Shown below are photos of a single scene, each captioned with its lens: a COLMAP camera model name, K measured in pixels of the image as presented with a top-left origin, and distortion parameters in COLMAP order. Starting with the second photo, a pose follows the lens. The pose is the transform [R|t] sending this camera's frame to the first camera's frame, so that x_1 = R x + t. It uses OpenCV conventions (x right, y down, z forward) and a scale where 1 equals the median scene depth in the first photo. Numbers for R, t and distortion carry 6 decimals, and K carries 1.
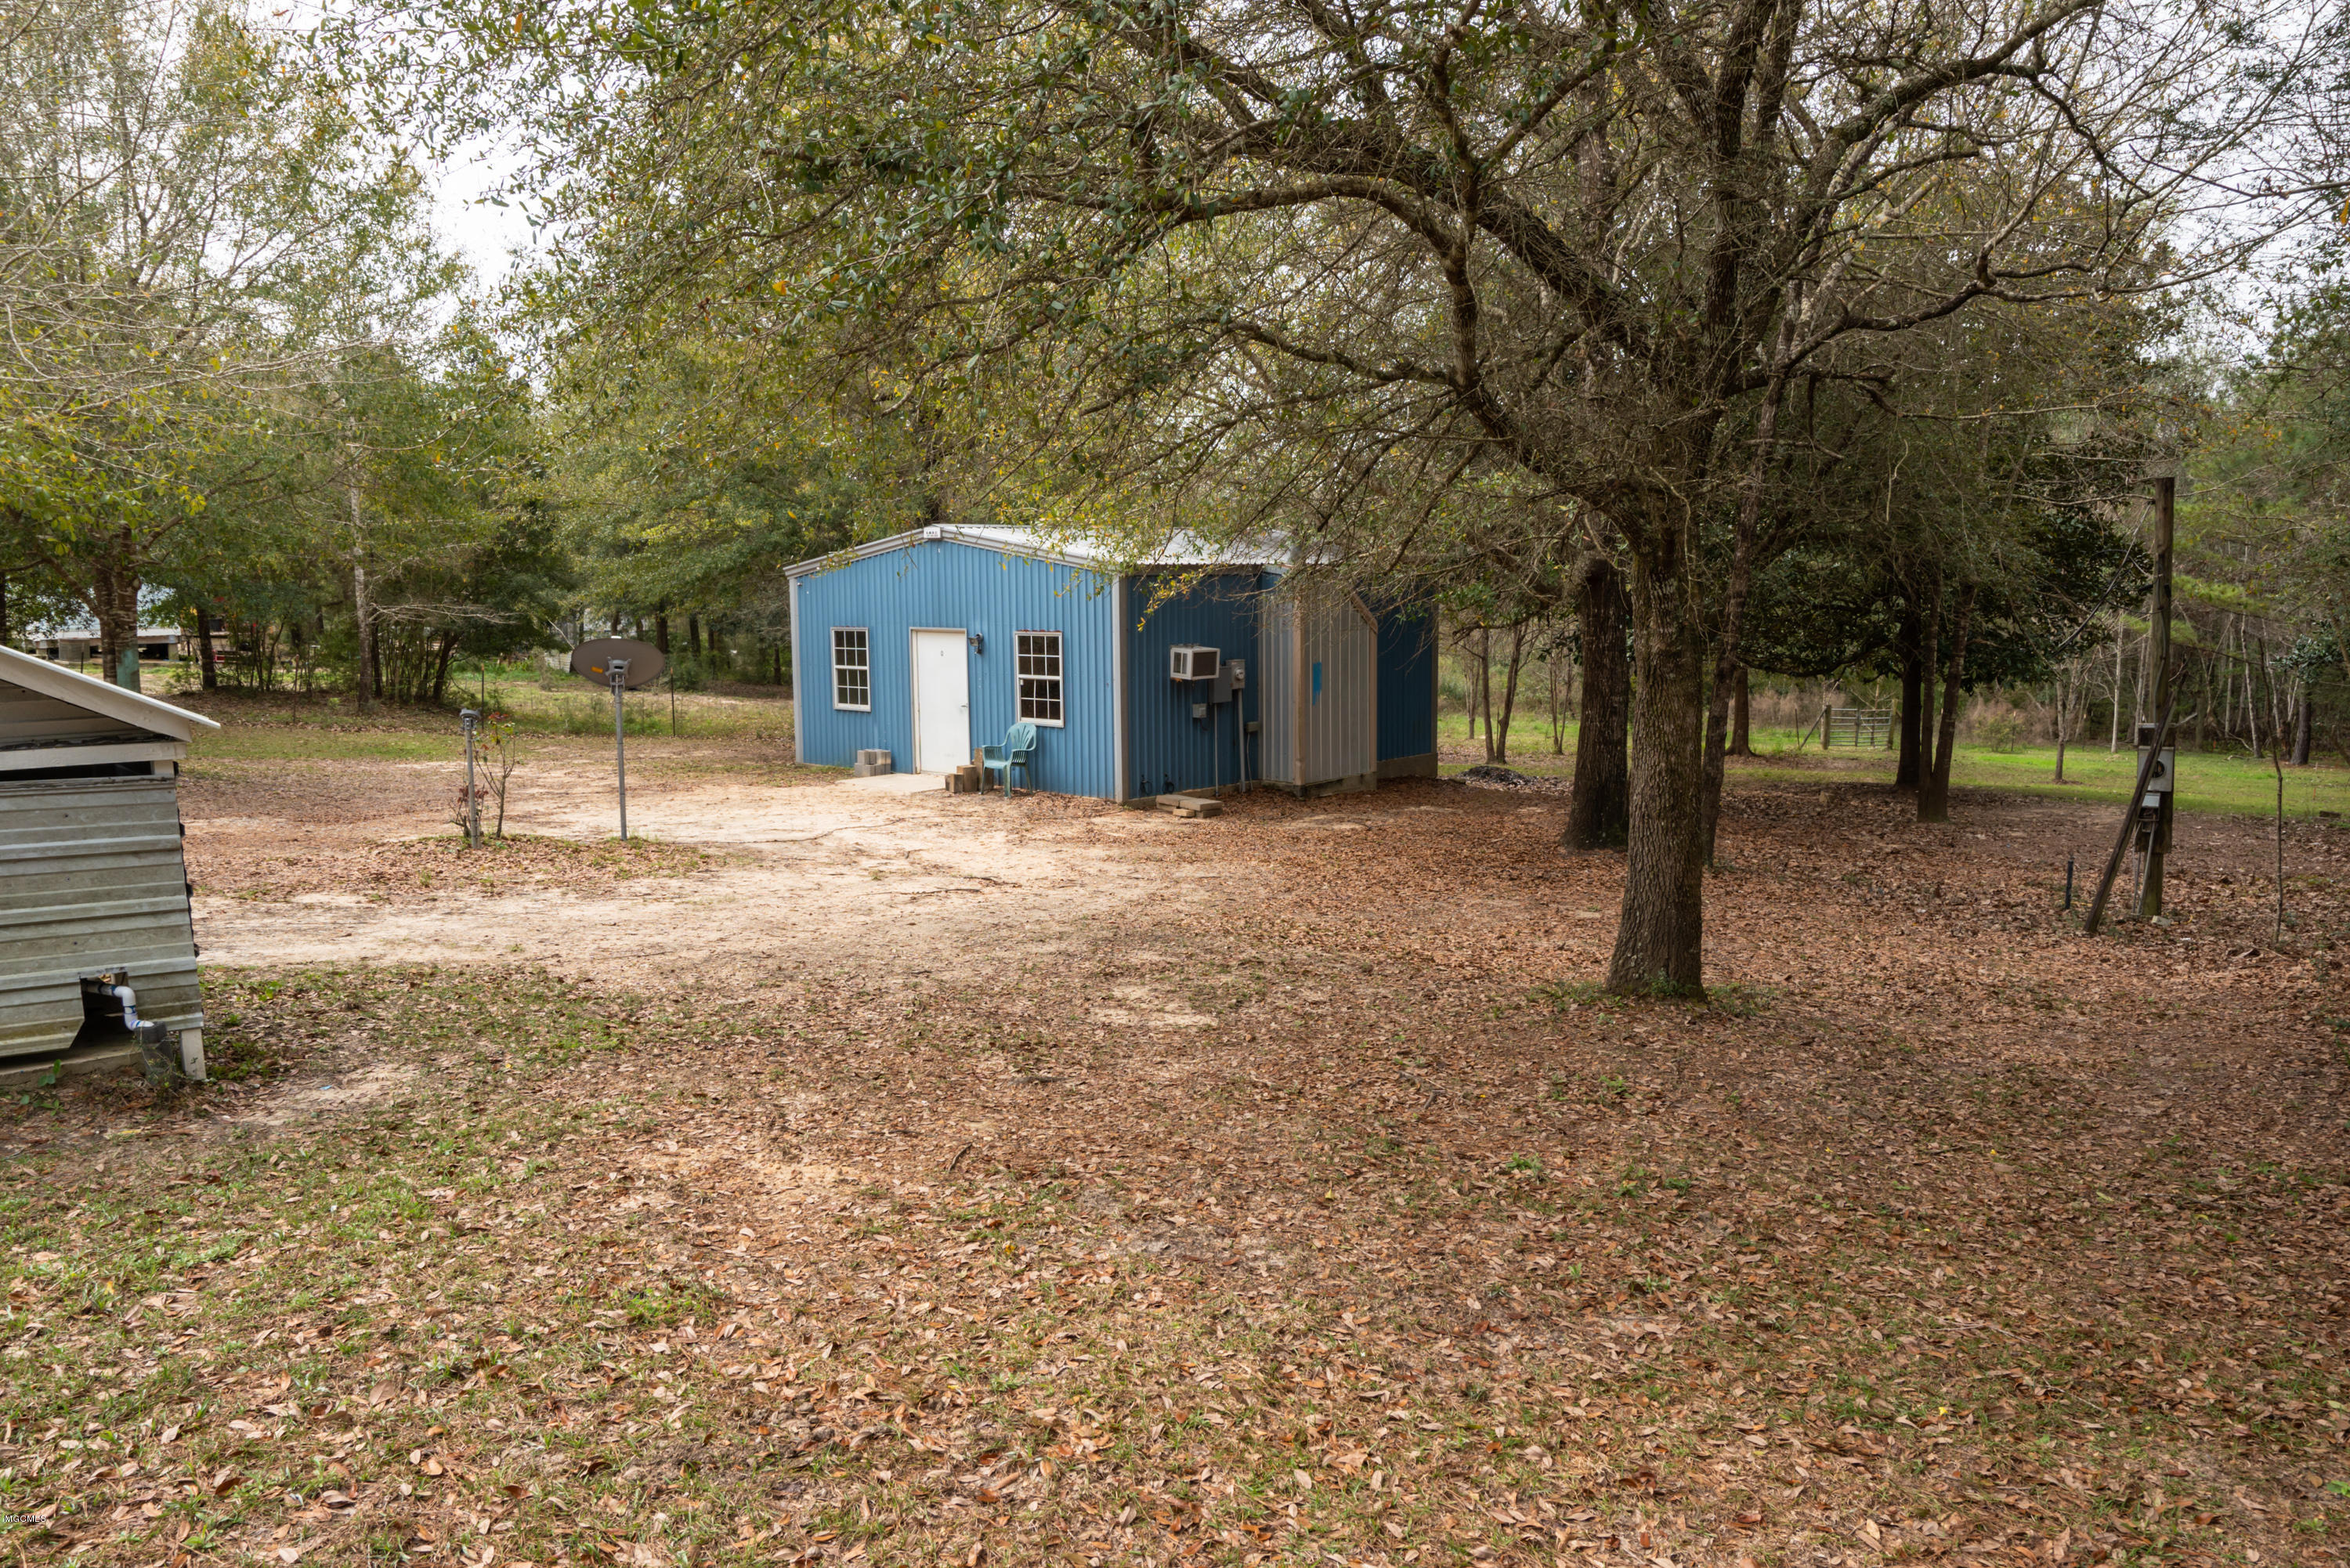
lens RADIAL K [[1668.9, 0, 1179.0], [0, 1668.9, 790.1], [0, 0, 1]] dist [0.000780, -0.000002]
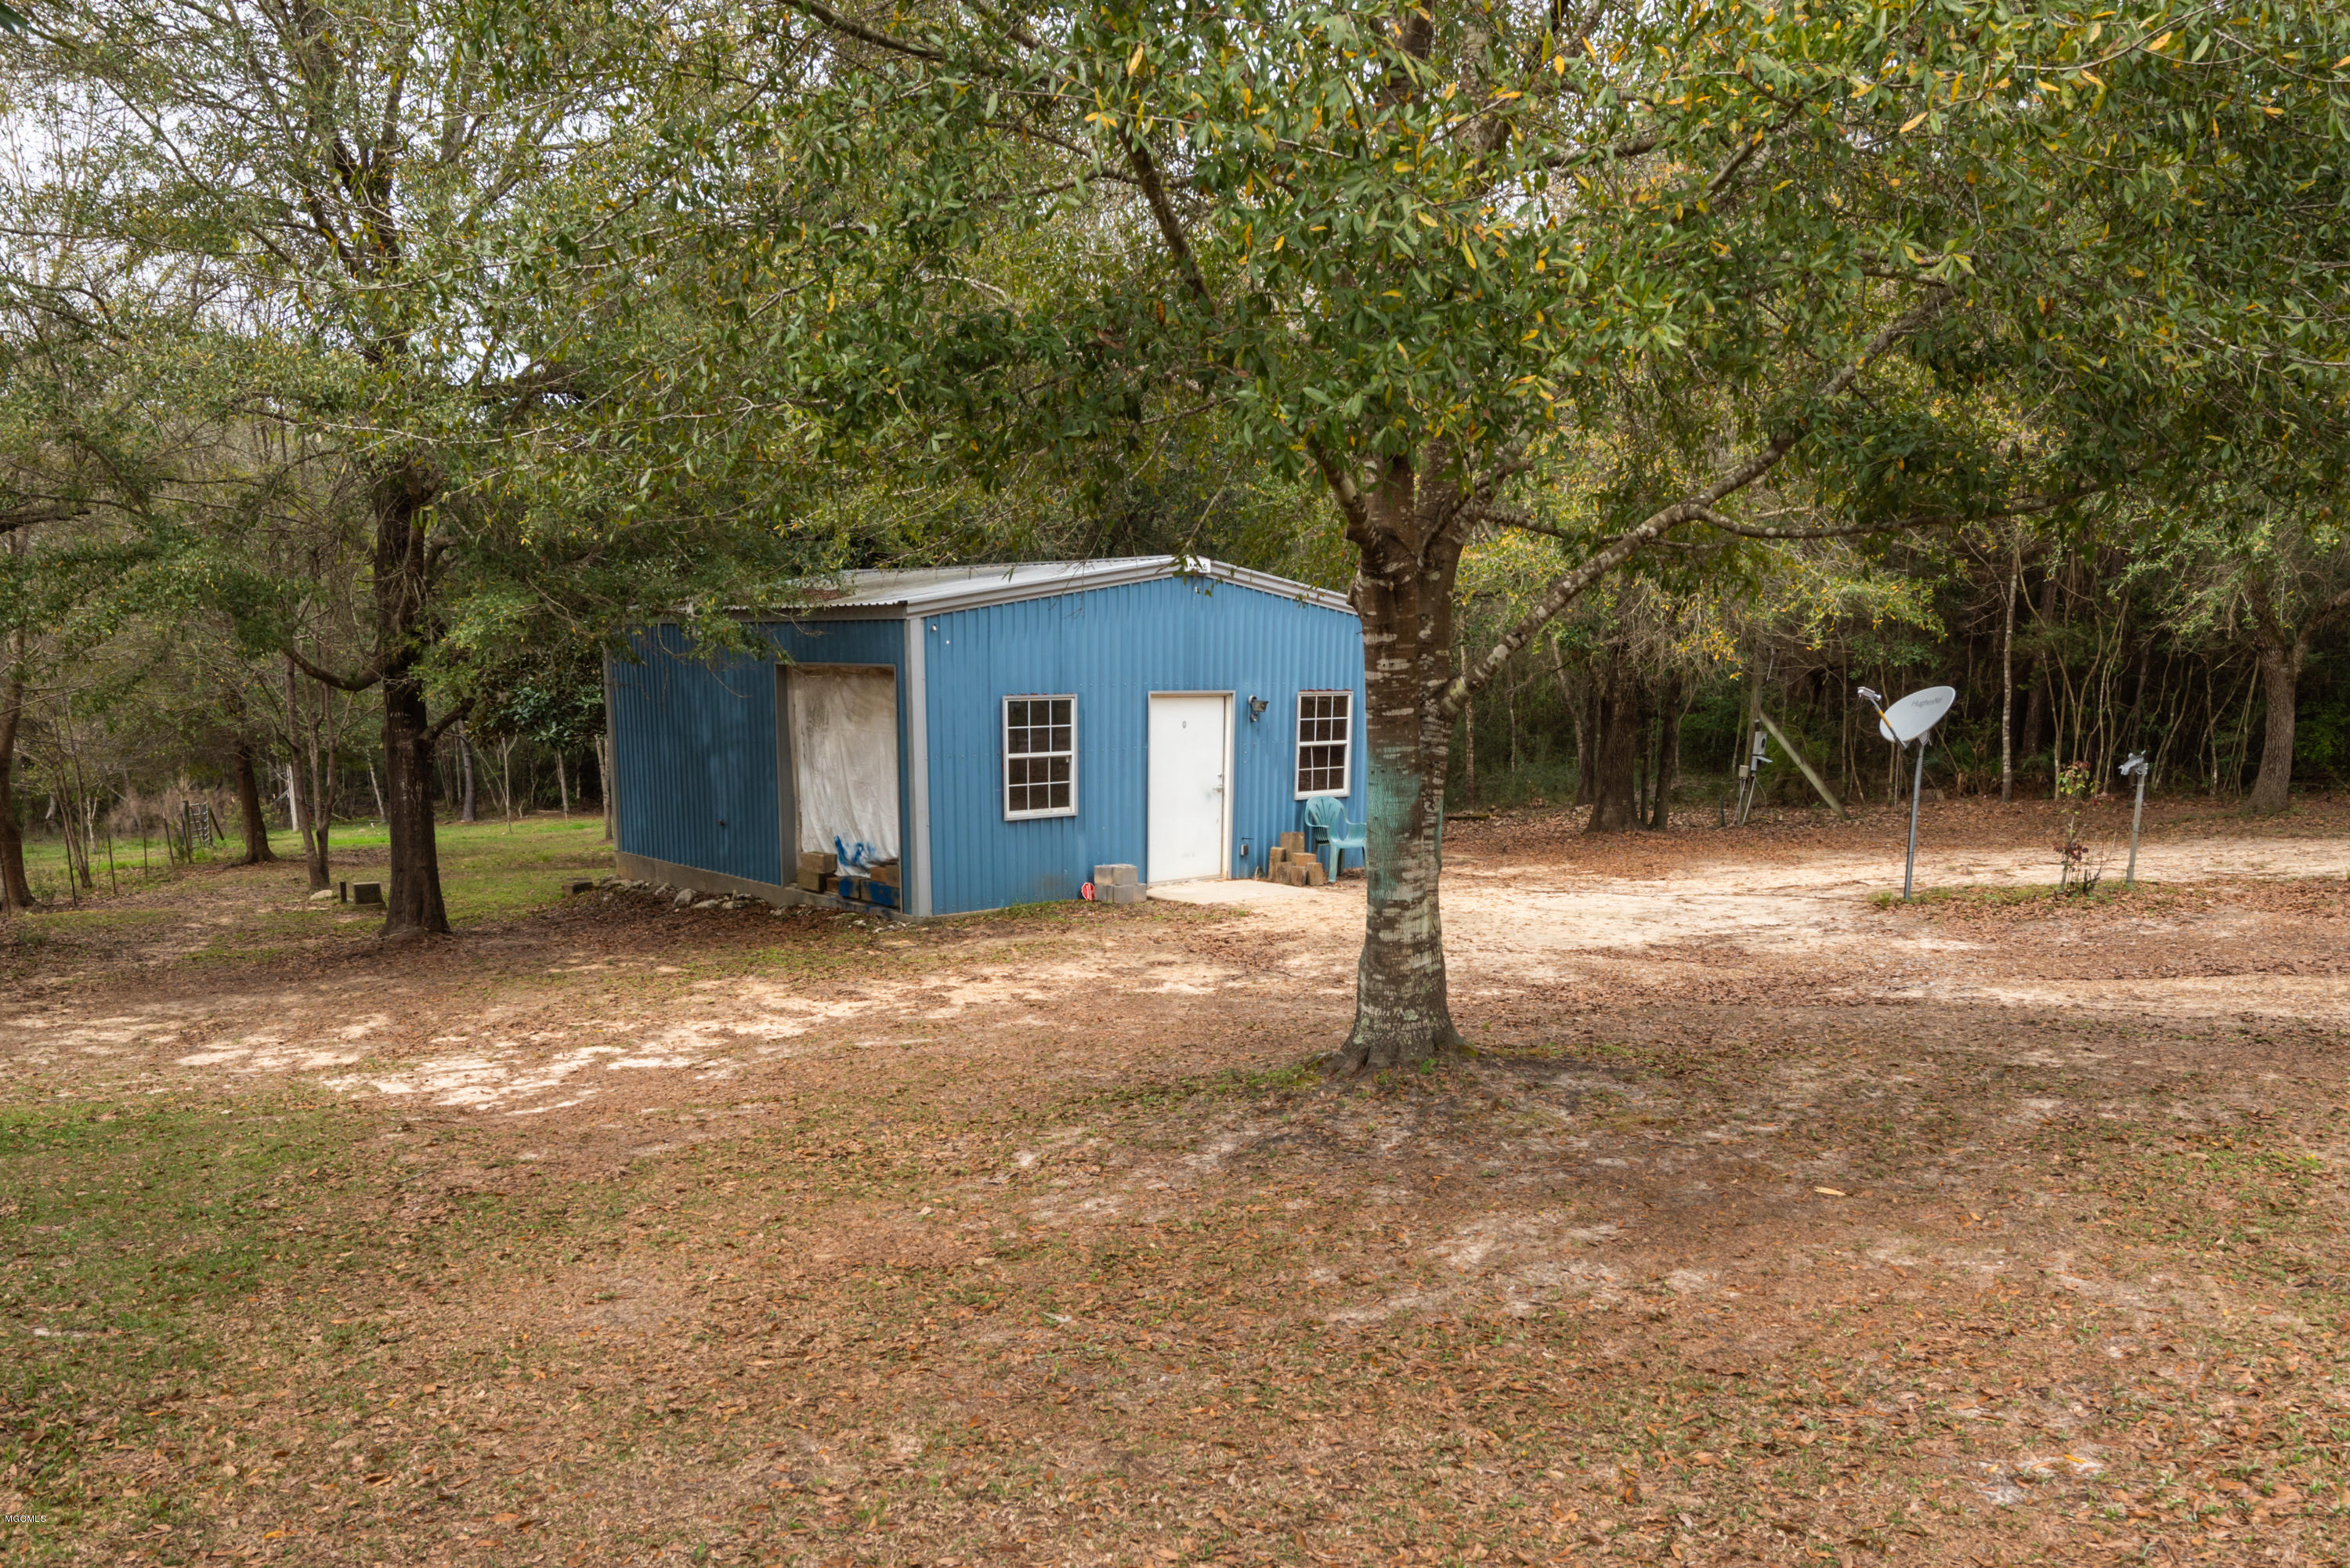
lens RADIAL K [[1668.9, 0, 1168.7], [0, 1668.9, 793.7], [0, 0, 1]] dist [0.000780, -0.000002]
pose [[0.101980, -0.081296, 0.991459, -0.866955], [0.109744, 0.991491, 0.070010, -0.100279], [-0.988714, 0.101667, 0.110034, 0.885221]]
